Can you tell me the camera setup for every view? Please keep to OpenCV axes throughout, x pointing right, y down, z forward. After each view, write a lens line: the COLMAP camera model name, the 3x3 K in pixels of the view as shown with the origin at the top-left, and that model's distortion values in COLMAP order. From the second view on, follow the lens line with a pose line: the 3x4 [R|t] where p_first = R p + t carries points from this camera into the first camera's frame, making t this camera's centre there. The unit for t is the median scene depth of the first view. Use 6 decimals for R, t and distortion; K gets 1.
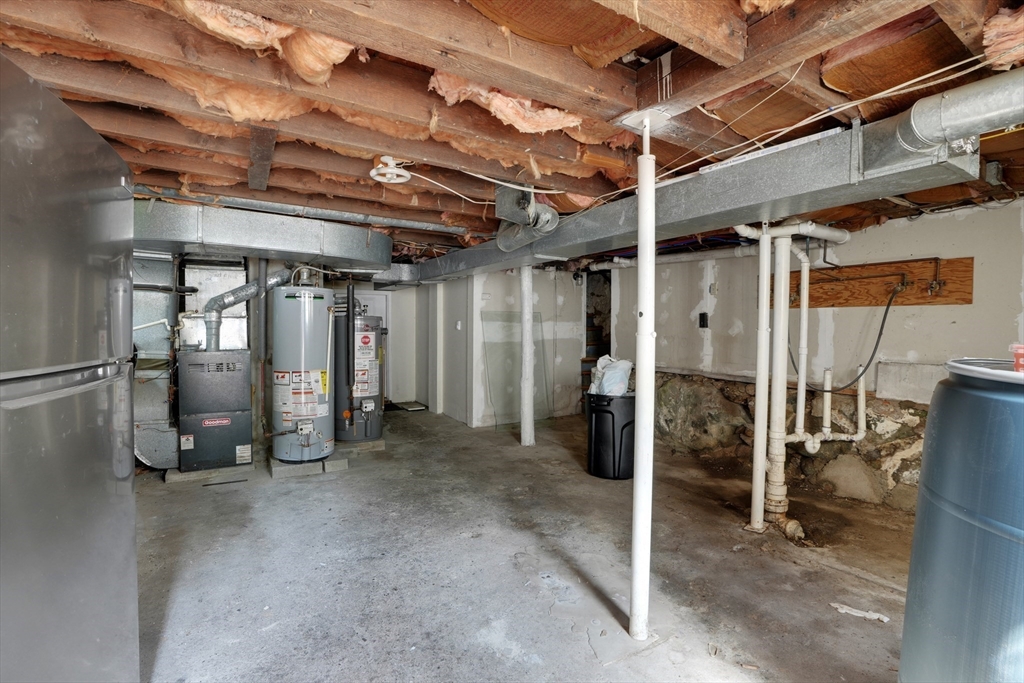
lens RADIAL K [[465.7, 0, 506.4], [0, 465.7, 334.2], [0, 0, 1]] dist [-0.073589, 0.028084]
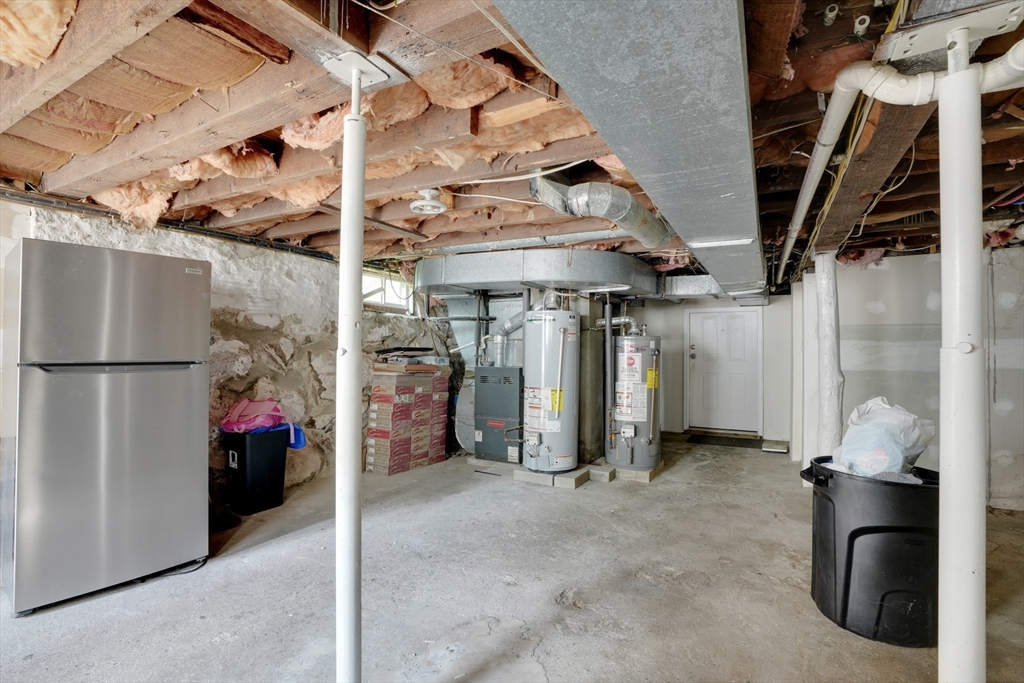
lens RADIAL K [[465.7, 0, 506.4], [0, 465.7, 334.2], [0, 0, 1]] dist [-0.073589, 0.028084]
pose [[0.509290, -0.025990, -0.860202, 0.508296], [-0.017548, 0.999022, -0.040574, 0.000294], [0.860416, 0.035759, 0.508336, 0.394348]]
